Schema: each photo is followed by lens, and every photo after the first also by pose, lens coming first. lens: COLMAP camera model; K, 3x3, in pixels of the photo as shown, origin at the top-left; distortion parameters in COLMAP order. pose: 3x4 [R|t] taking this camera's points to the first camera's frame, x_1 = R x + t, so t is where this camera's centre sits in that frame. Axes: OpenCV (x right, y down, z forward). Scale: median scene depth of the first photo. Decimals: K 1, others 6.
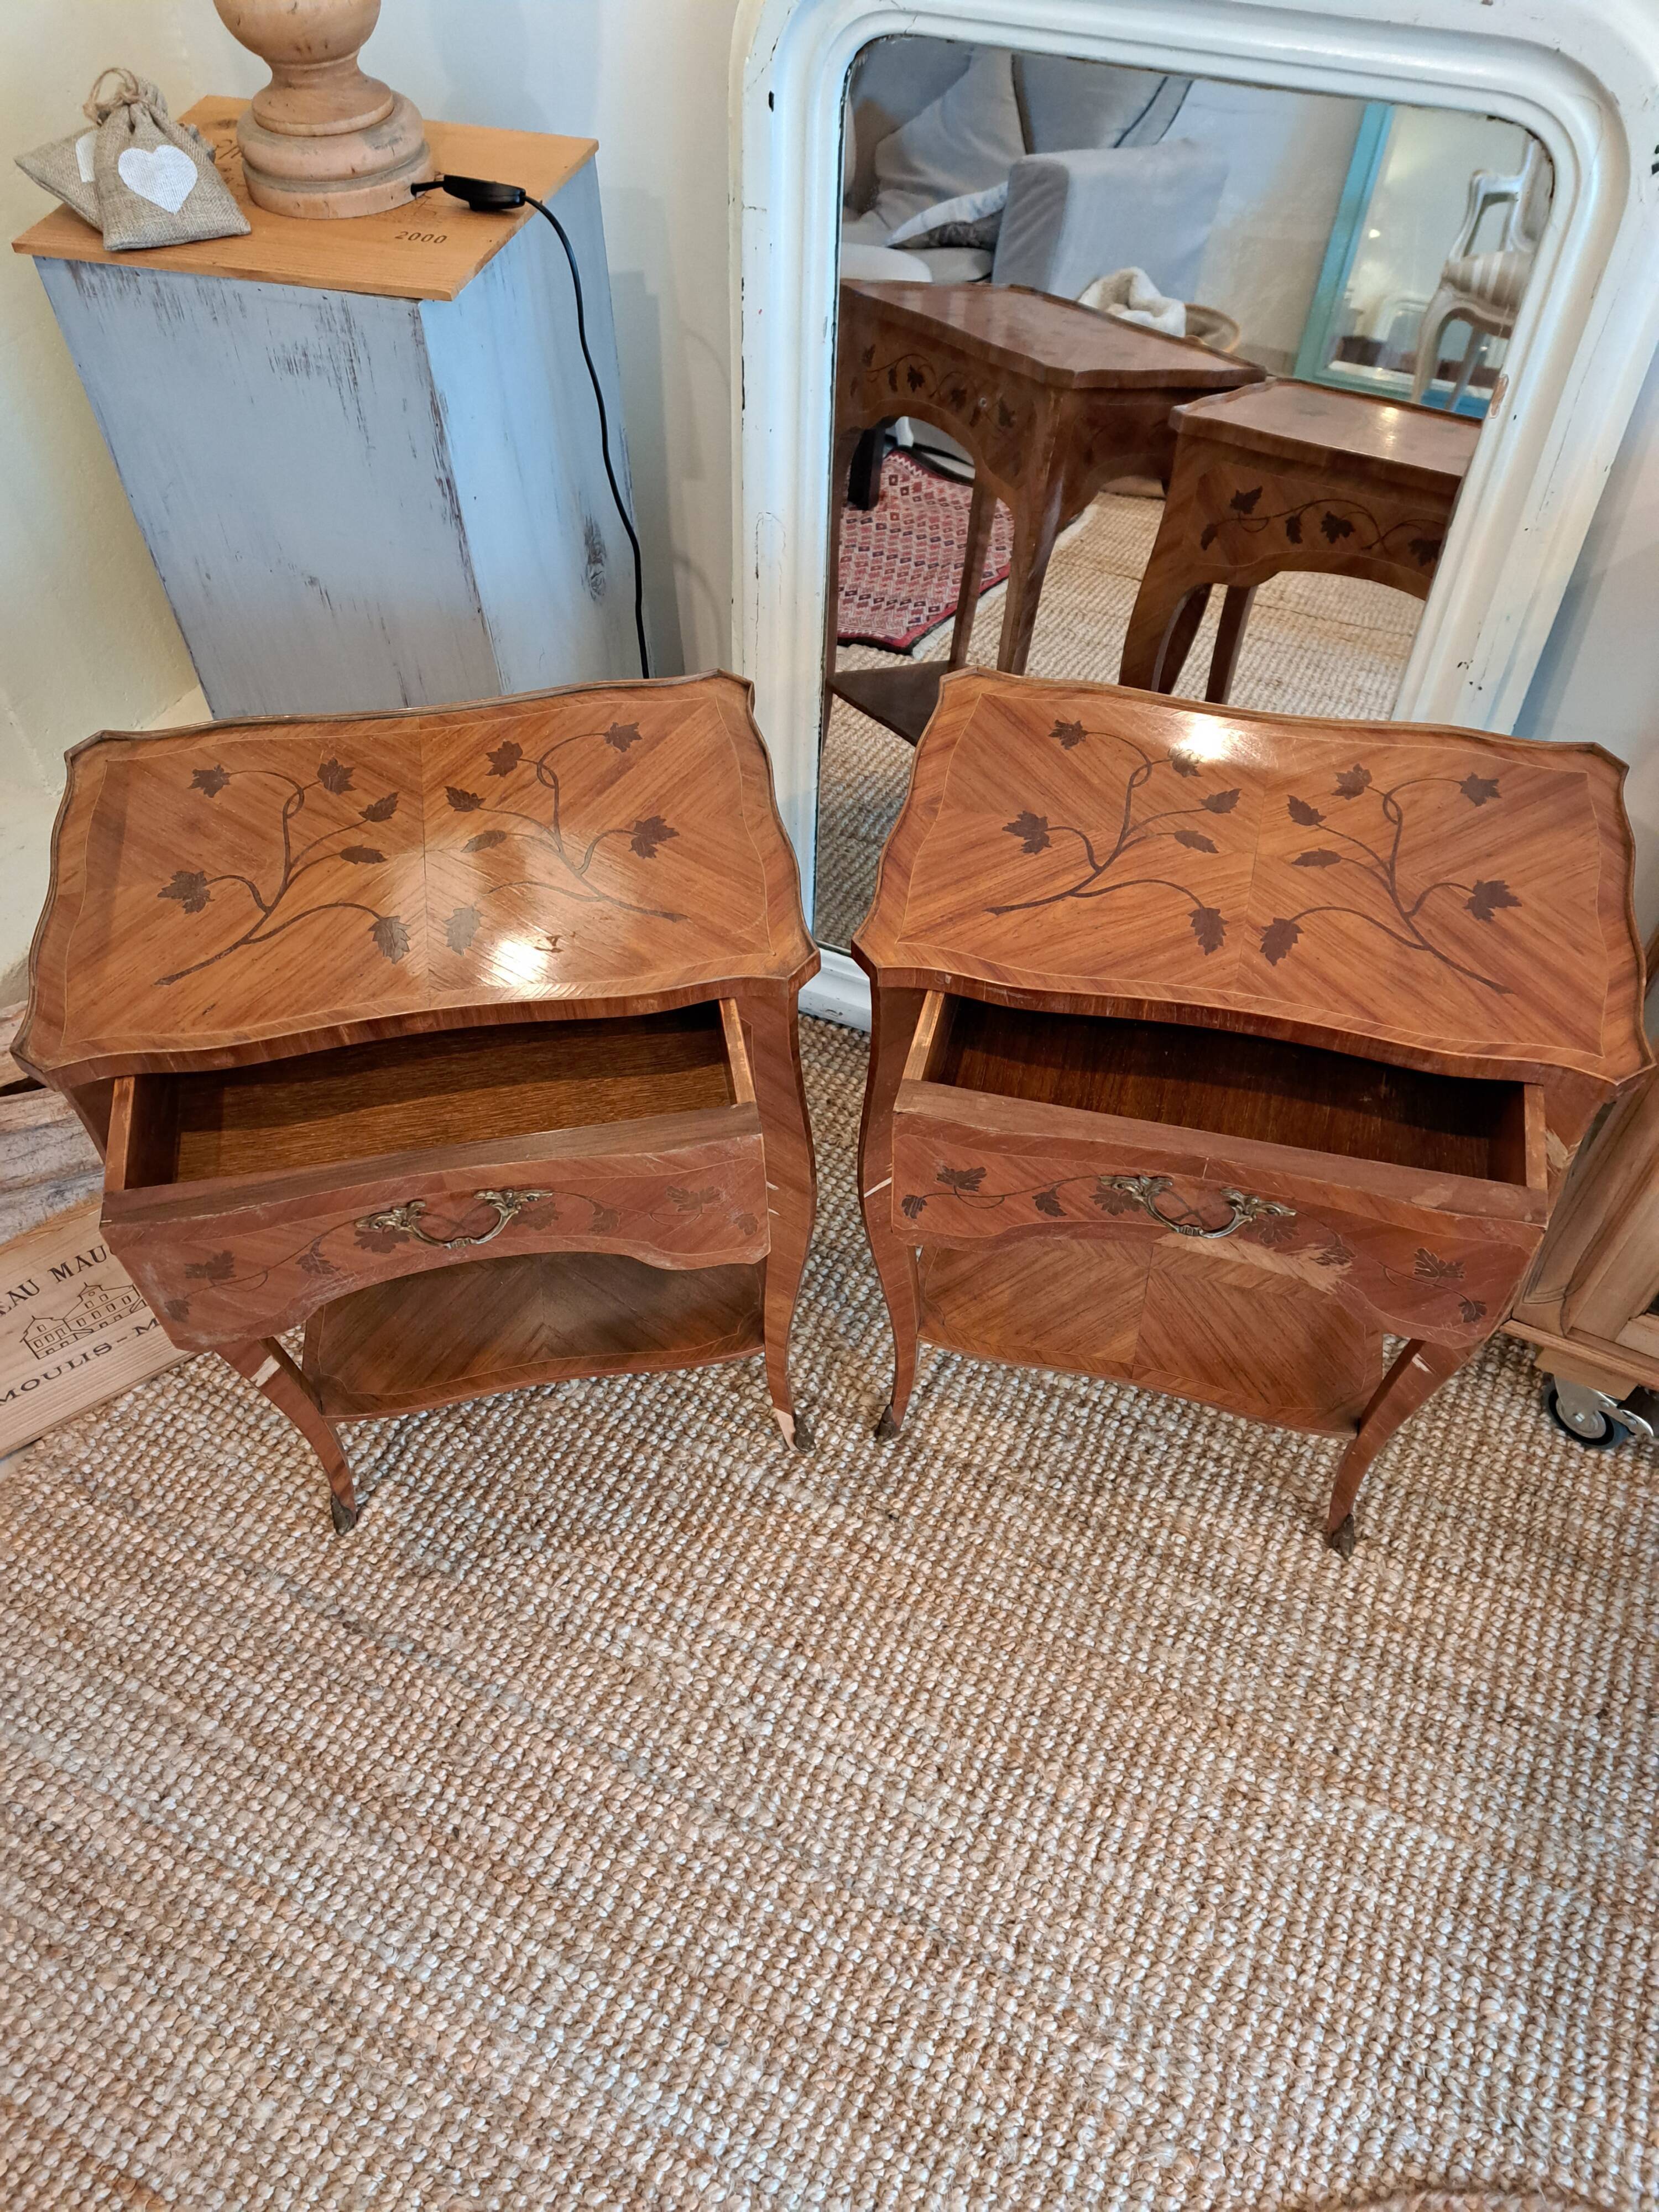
lens RADIAL K [[1593.7, 0, 846.1], [0, 1593.7, 1131.3], [0, 0, 1]] dist [0.049209, -0.052821]
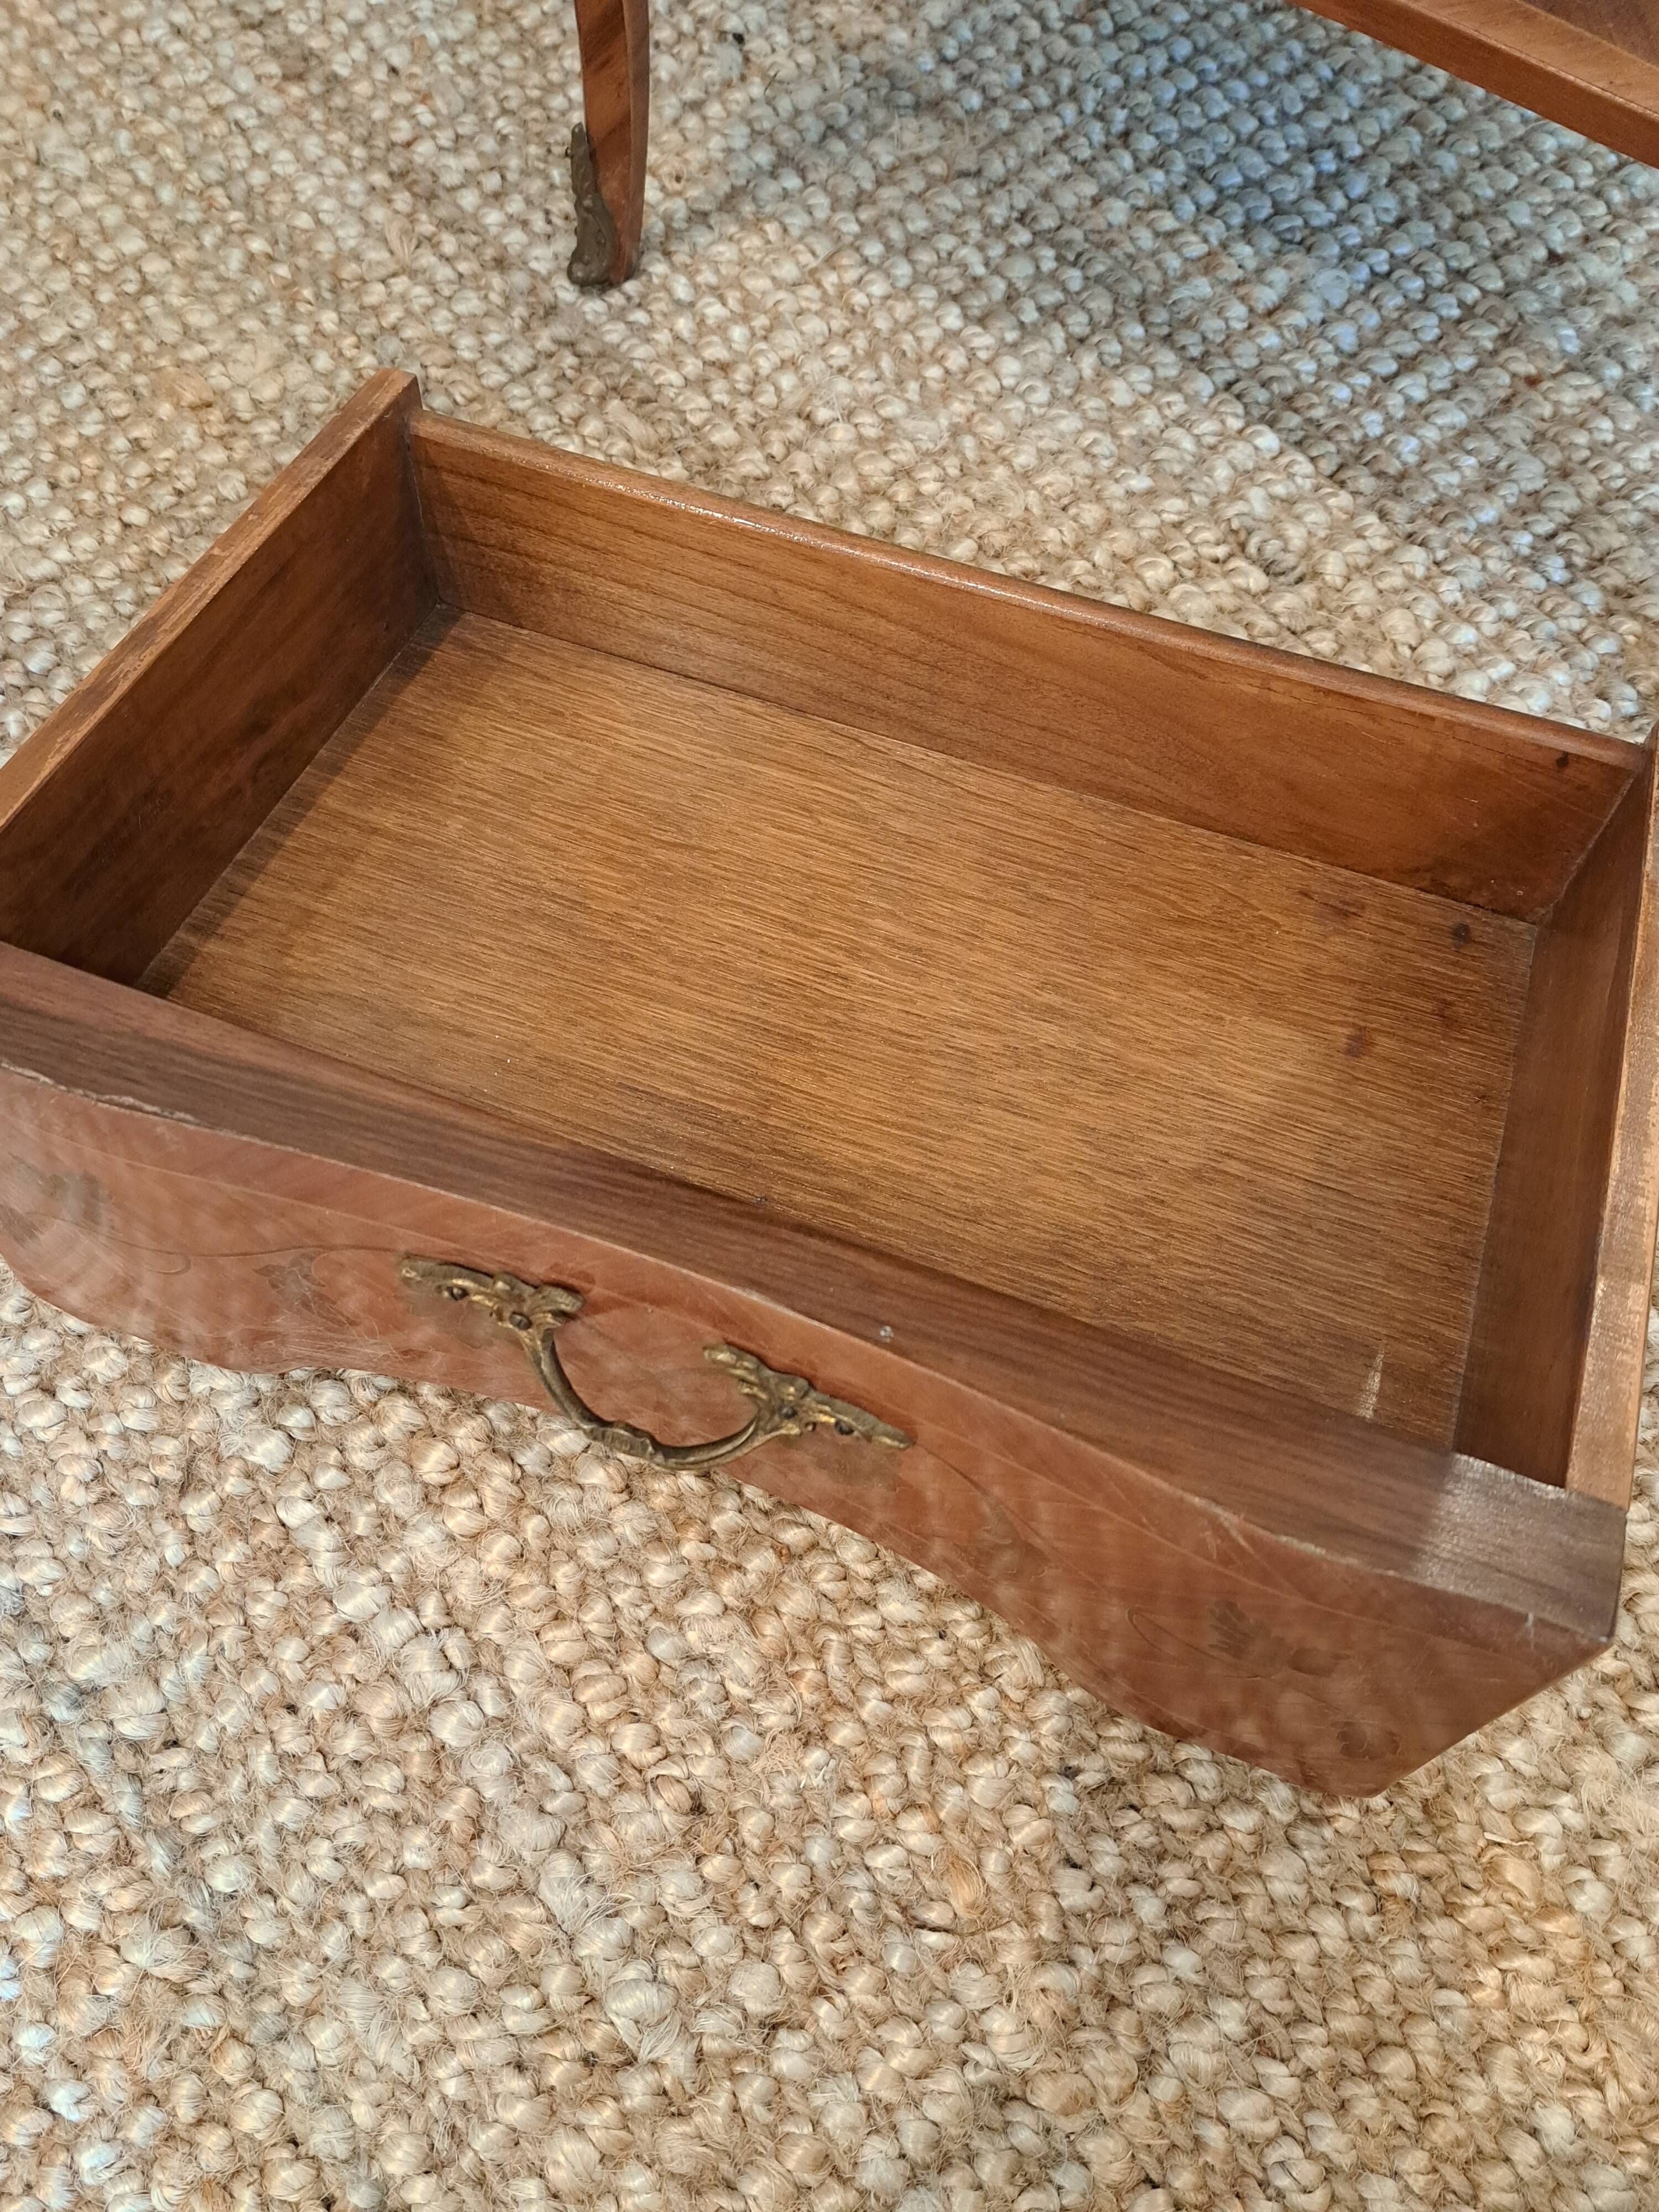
lens RADIAL K [[1593.7, 0, 826.6], [0, 1593.7, 1138.7], [0, 0, 1]] dist [0.049209, -0.052821]
pose [[0.911806, 0.375890, -0.165276, 0.077606], [-0.302022, 0.886626, 0.350252, 0.164174], [0.278194, -0.269446, 0.921958, 0.717520]]
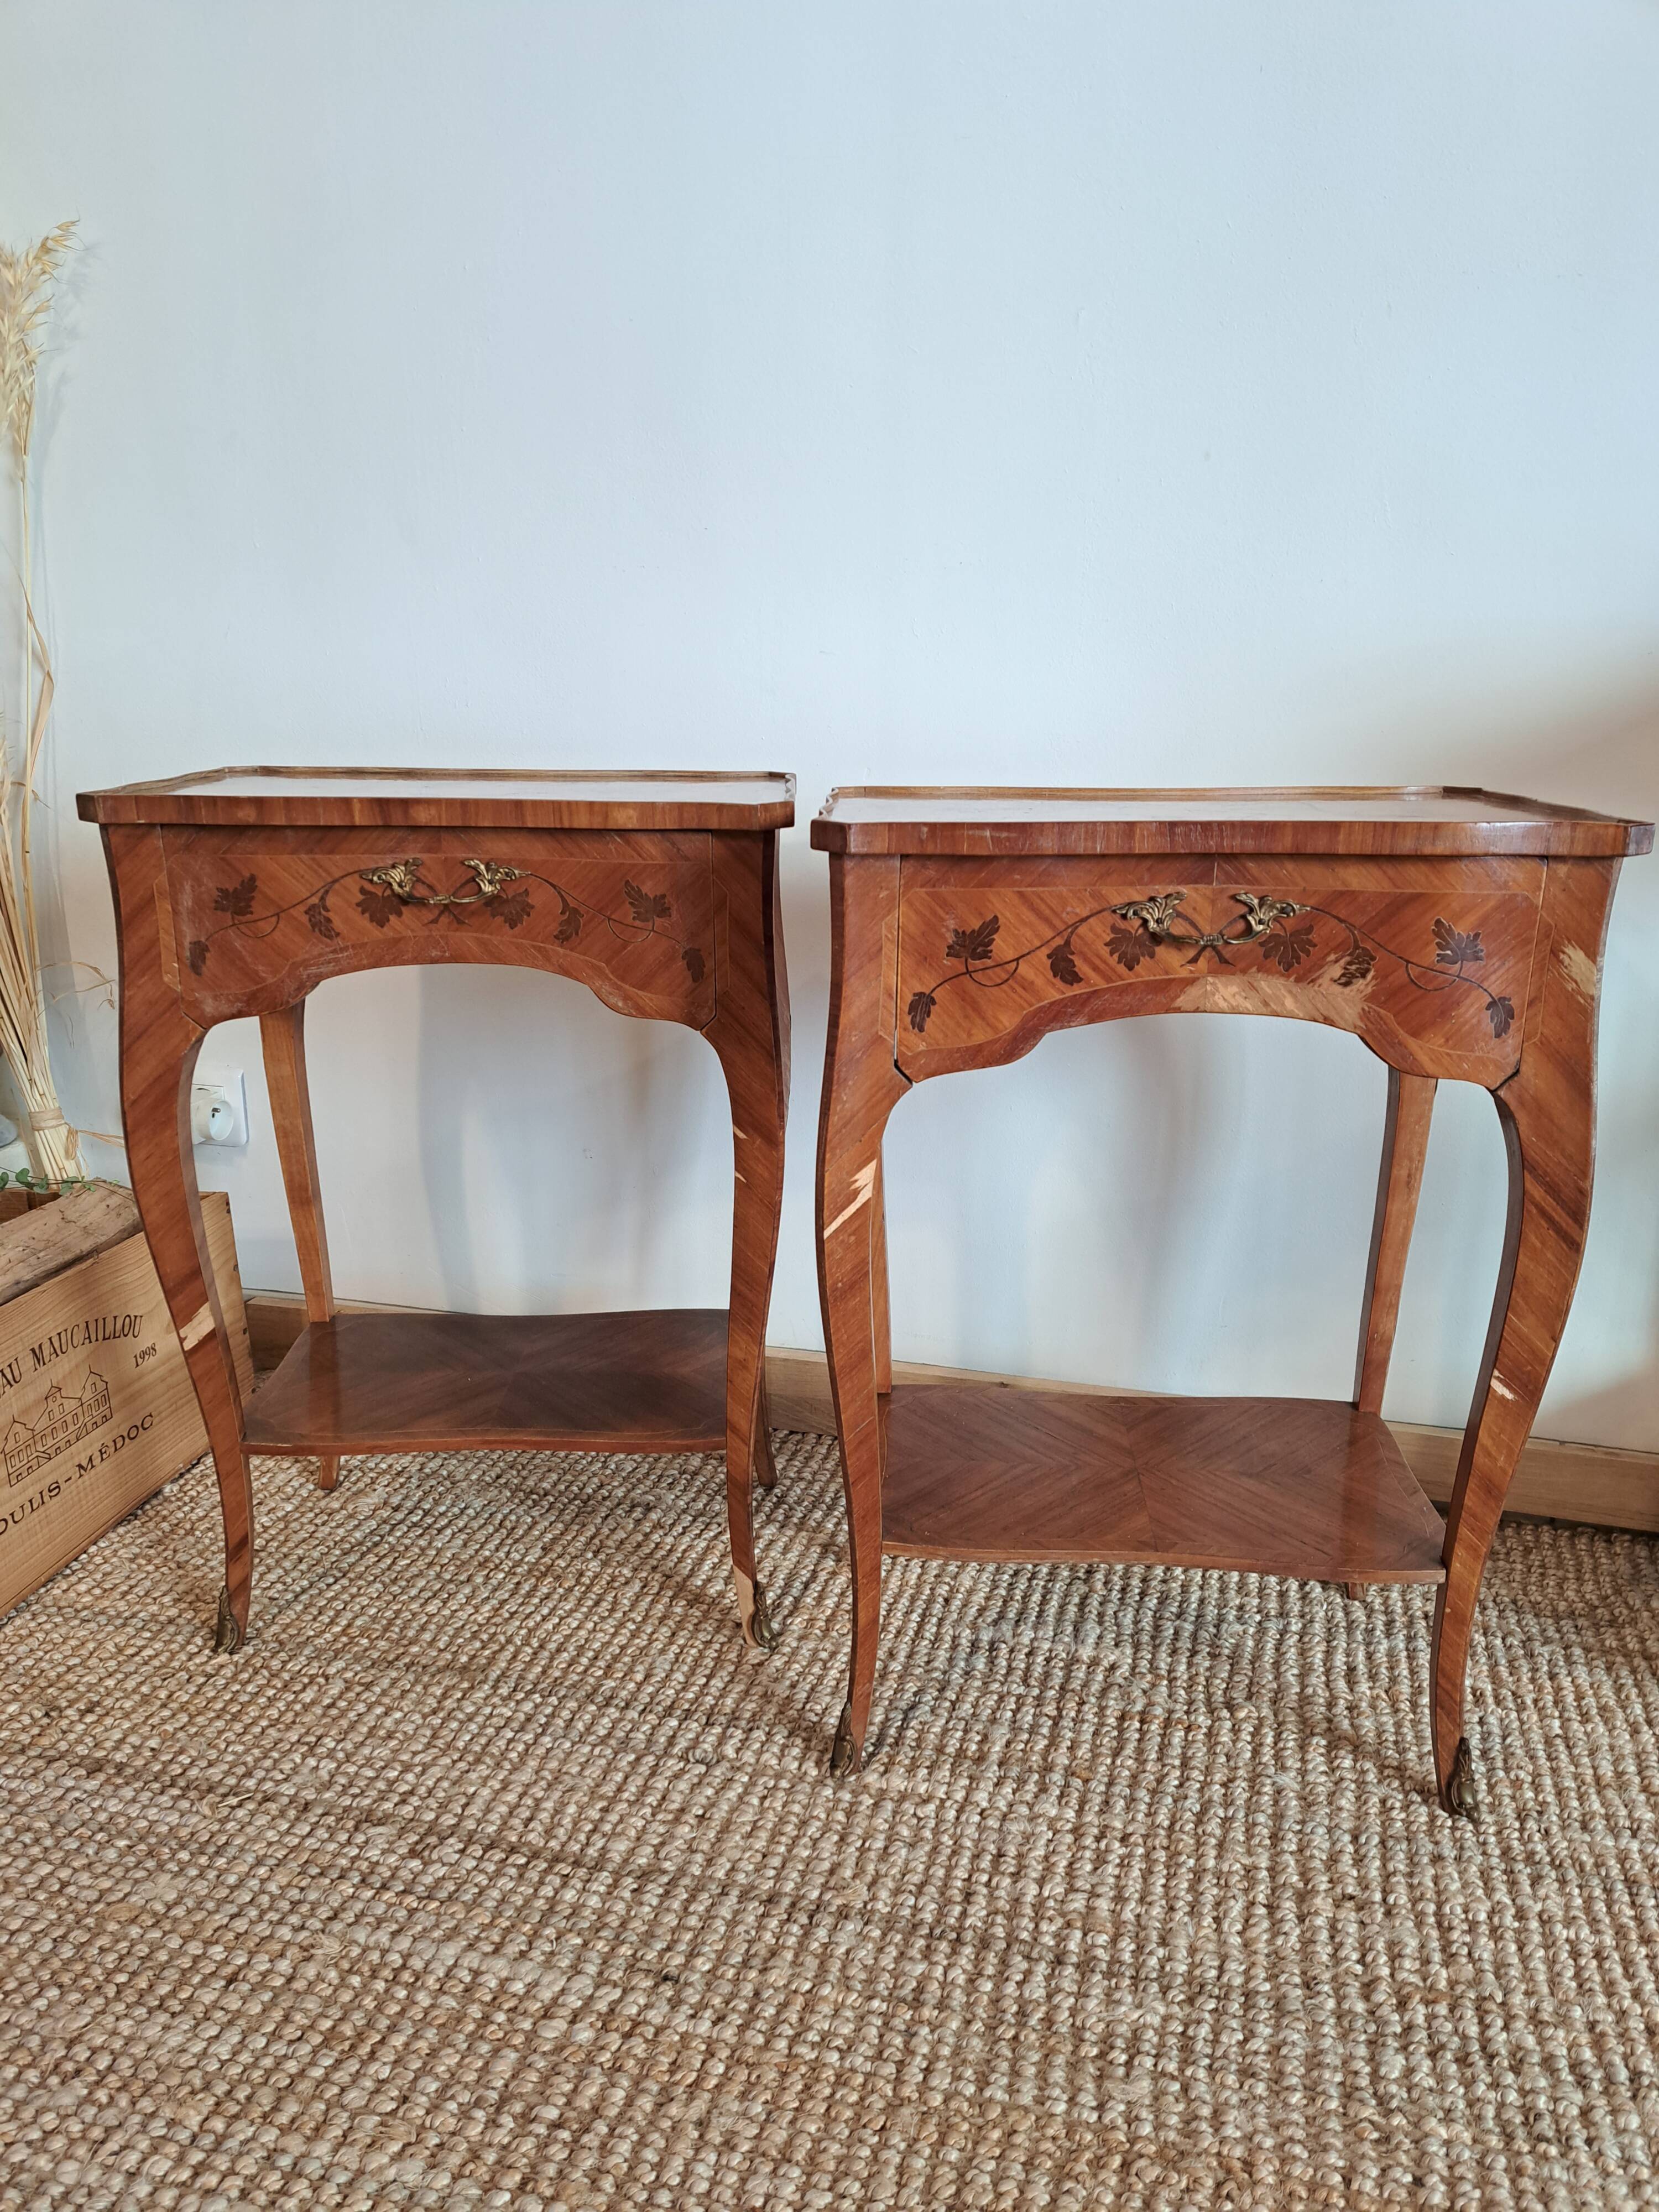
lens RADIAL K [[1593.7, 0, 852.0], [0, 1593.7, 1145.9], [0, 0, 1]] dist [0.049209, -0.052821]
pose [[0.979061, -0.044484, 0.198646, -0.012927], [0.150086, 0.816991, -0.556776, 0.352573], [-0.137524, 0.574932, 0.806561, 0.285339]]
